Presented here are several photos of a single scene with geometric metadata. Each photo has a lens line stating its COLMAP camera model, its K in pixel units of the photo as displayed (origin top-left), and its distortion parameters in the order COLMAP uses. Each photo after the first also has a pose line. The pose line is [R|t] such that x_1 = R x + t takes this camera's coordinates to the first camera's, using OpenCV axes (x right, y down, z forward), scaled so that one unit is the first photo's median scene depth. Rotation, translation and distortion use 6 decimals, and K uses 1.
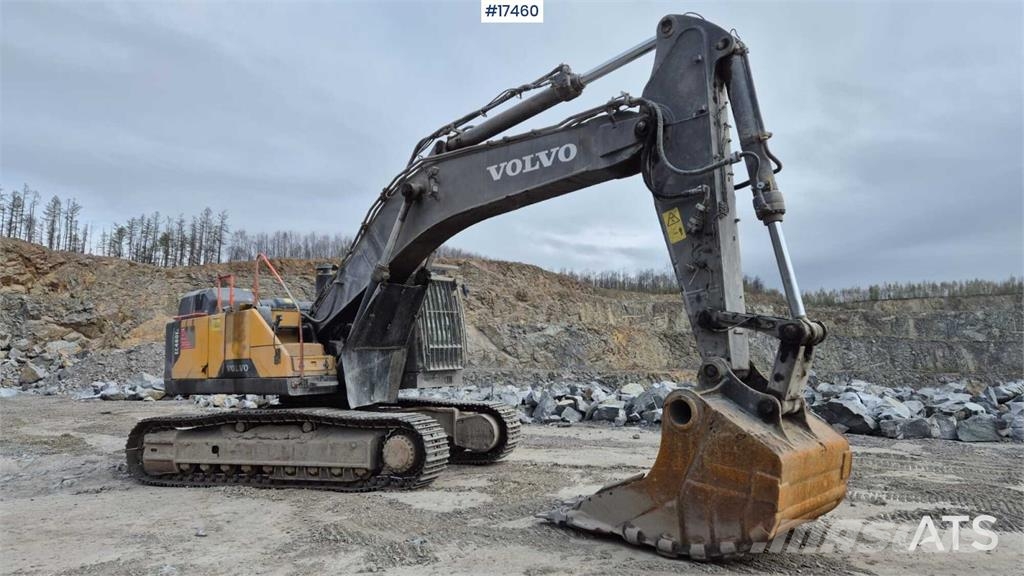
lens RADIAL K [[672.9, 0, 502.9], [0, 672.9, 284.9], [0, 0, 1]] dist [0.089326, -0.066110]
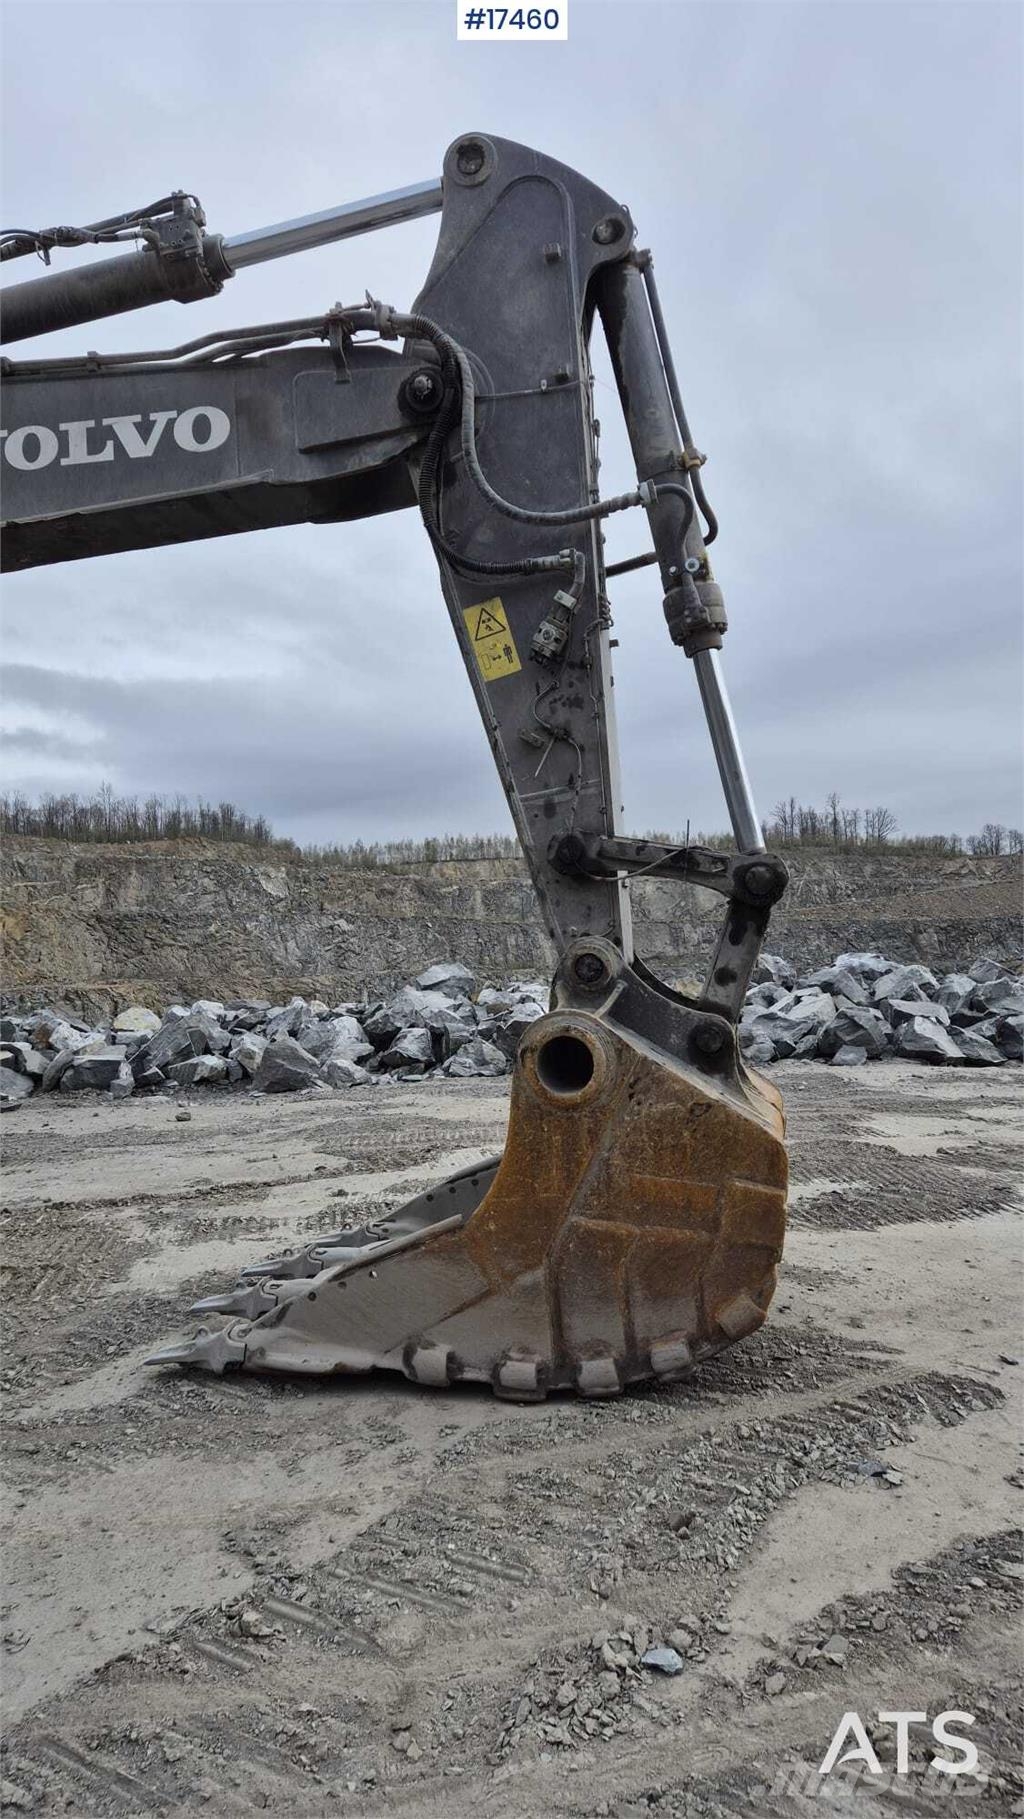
lens RADIAL K [[1200.6, 0, 518.4], [0, 1200.6, 905.2], [0, 0, 1]] dist [0.093235, -0.074593]
pose [[0.841294, -0.000879, 0.540577, -0.100887], [-0.033293, 0.998016, 0.053436, 0.026990], [-0.539552, -0.062953, 0.839596, 0.220556]]
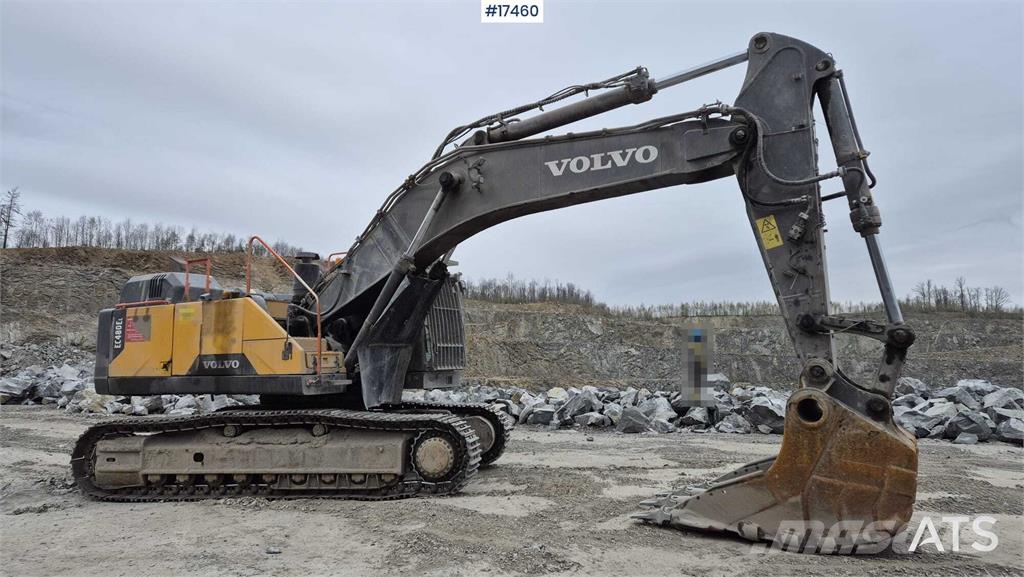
lens RADIAL K [[672.2, 0, 510.2], [0, 672.2, 280.3], [0, 0, 1]] dist [0.089019, -0.067857]
pose [[0.969044, 0.046854, 0.242403, -0.256787], [-0.042744, 0.998840, -0.022190, 0.017854], [-0.243161, 0.011142, 0.969922, 0.054026]]
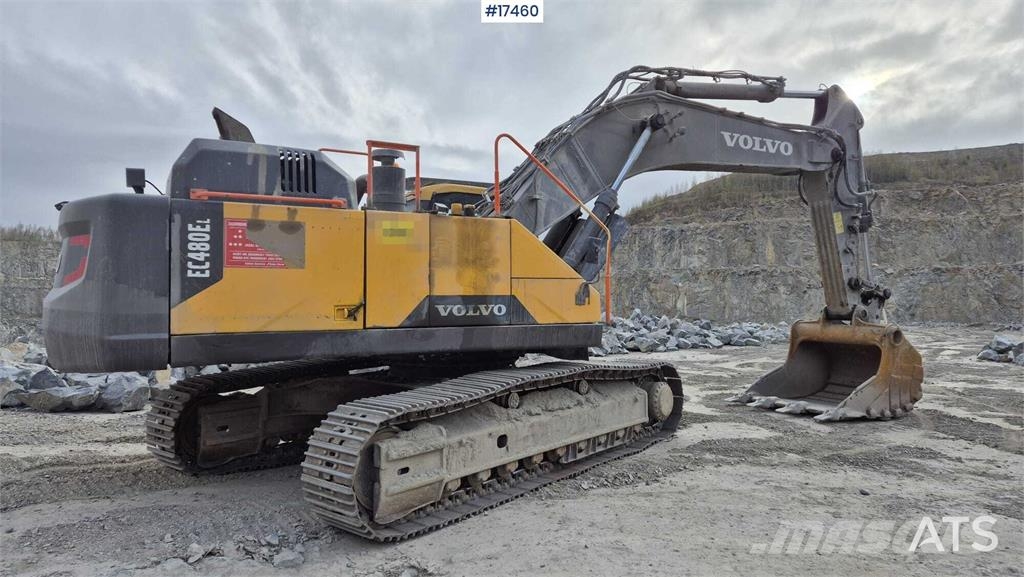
lens RADIAL K [[675.9, 0, 500.2], [0, 675.9, 278.3], [0, 0, 1]] dist [0.093235, -0.074593]
pose [[0.301939, 0.049545, 0.952039, -1.005801], [-0.115534, 0.993190, -0.015045, 0.104476], [-0.946300, -0.105450, 0.305607, 0.828446]]
